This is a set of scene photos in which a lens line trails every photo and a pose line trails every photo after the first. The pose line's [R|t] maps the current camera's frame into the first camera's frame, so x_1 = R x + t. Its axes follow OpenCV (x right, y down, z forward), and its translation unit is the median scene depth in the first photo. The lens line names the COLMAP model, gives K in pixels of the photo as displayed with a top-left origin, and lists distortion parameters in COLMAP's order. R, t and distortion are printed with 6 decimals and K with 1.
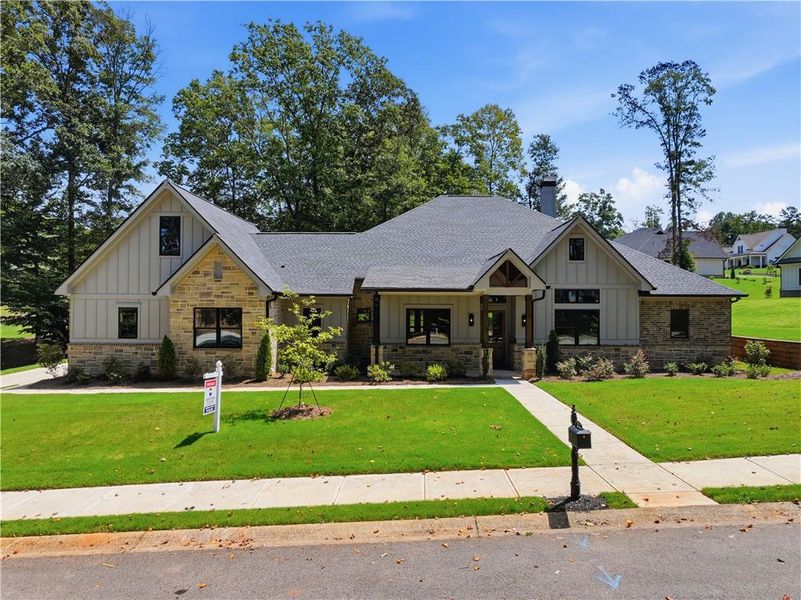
lens RADIAL K [[566.3, 0, 396.7], [0, 566.3, 300.6], [0, 0, 1]] dist [0.000684, 0.007712]
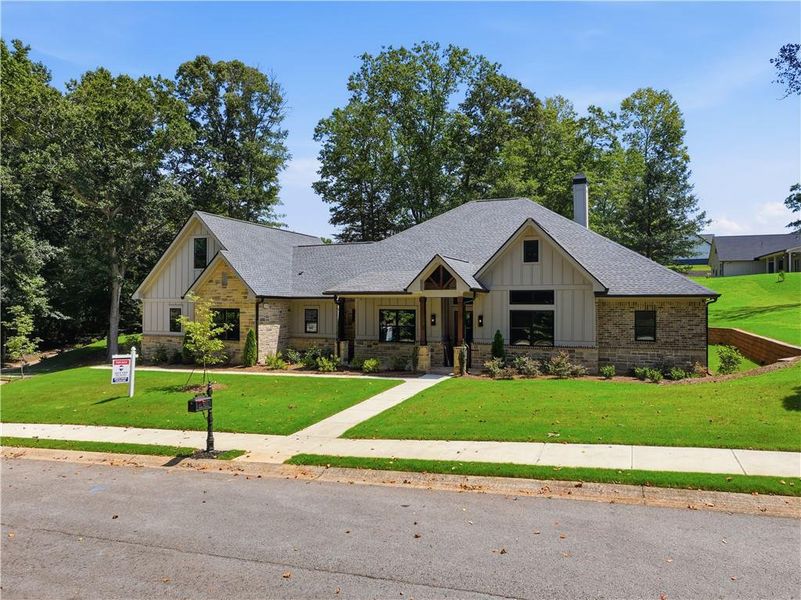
lens RADIAL K [[566.3, 0, 396.7], [0, 566.3, 300.6], [0, 0, 1]] dist [0.000684, 0.007712]
pose [[0.925278, -0.004421, -0.379263, 0.492428], [0.004378, 0.999990, -0.000977, -0.002171], [0.379264, -0.000756, 0.925288, -0.030178]]
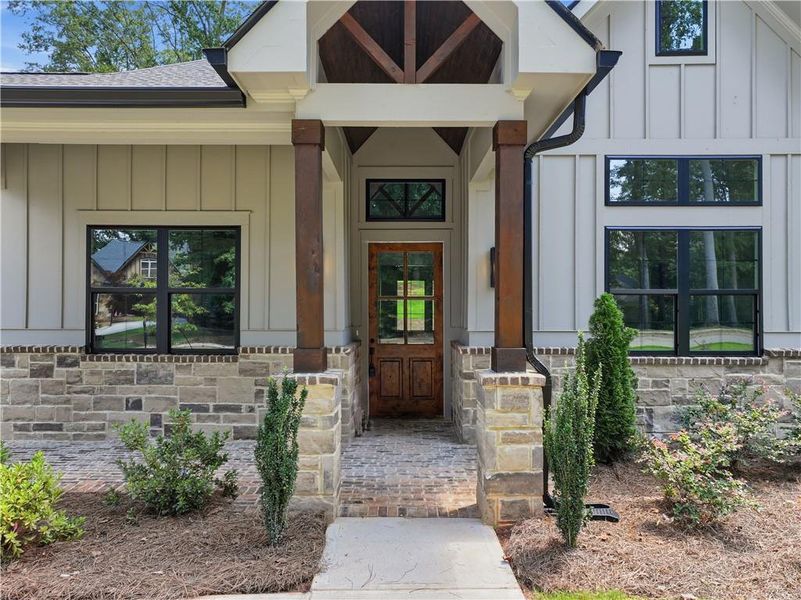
lens RADIAL K [[566.3, 0, 396.7], [0, 566.3, 300.6], [0, 0, 1]] dist [0.000684, 0.007712]
pose [[0.999899, 0.000400, 0.014209, 0.175352], [-0.000459, 0.999991, 0.004129, 0.052383], [-0.014207, -0.004136, 0.999891, 0.736072]]
